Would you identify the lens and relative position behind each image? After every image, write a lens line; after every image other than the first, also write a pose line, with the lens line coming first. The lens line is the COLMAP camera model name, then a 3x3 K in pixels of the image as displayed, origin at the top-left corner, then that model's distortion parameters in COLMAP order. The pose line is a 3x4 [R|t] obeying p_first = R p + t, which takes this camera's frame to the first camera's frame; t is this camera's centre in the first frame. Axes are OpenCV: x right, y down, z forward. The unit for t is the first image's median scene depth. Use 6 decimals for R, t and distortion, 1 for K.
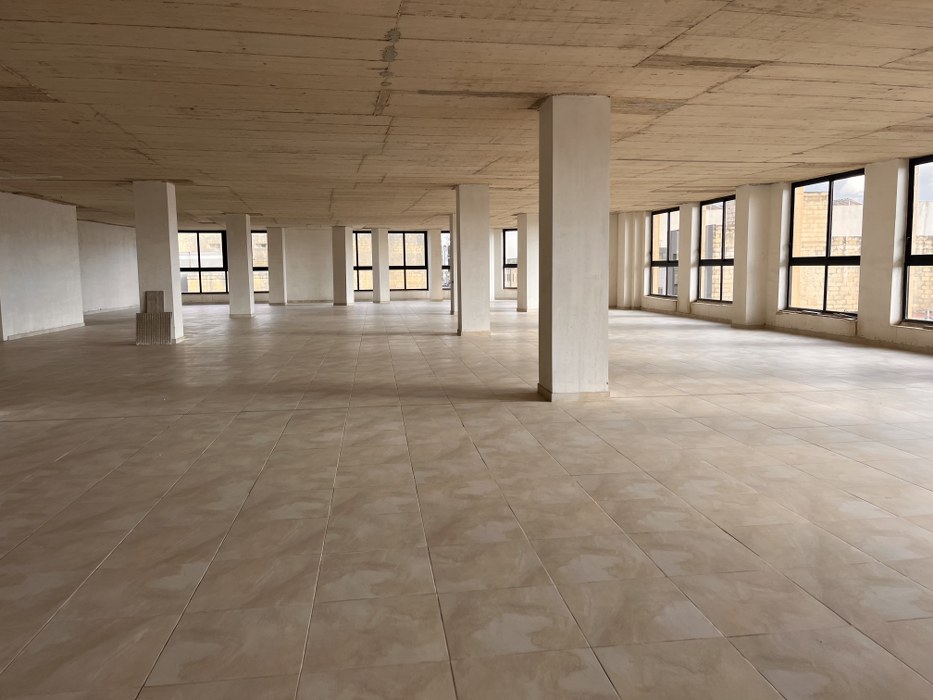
lens RADIAL K [[702.1, 0, 467.4], [0, 702.1, 345.2], [0, 0, 1]] dist [0.079583, -0.108605]
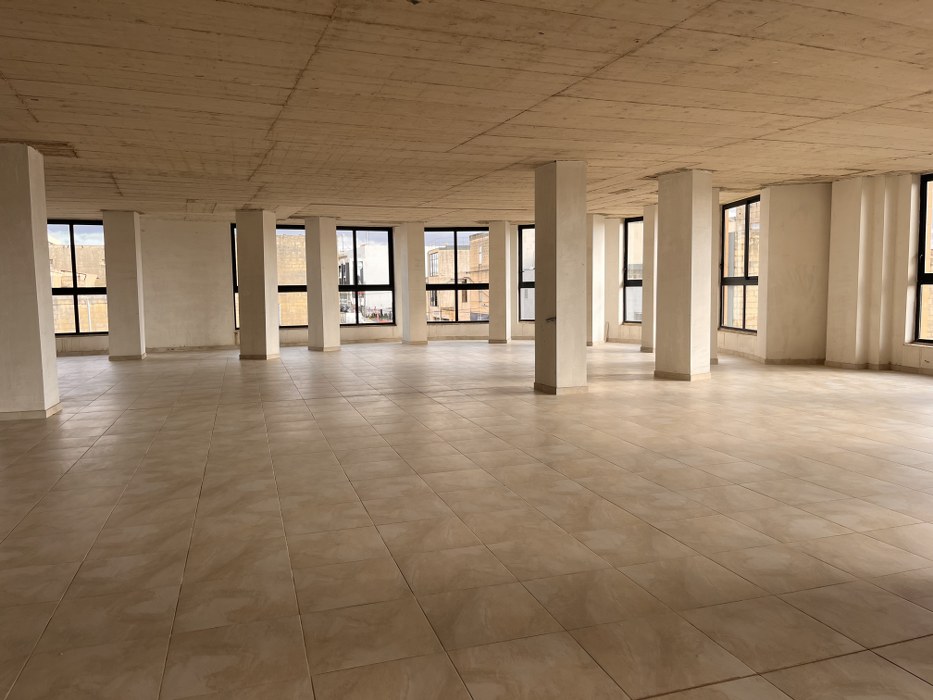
lens RADIAL K [[702.1, 0, 467.4], [0, 702.1, 345.2], [0, 0, 1]] dist [0.079583, -0.108605]
pose [[0.987371, -0.015168, 0.157699, -0.097544], [0.019929, 0.999391, -0.028651, -0.044990], [-0.157168, 0.031431, 0.987072, 0.420268]]
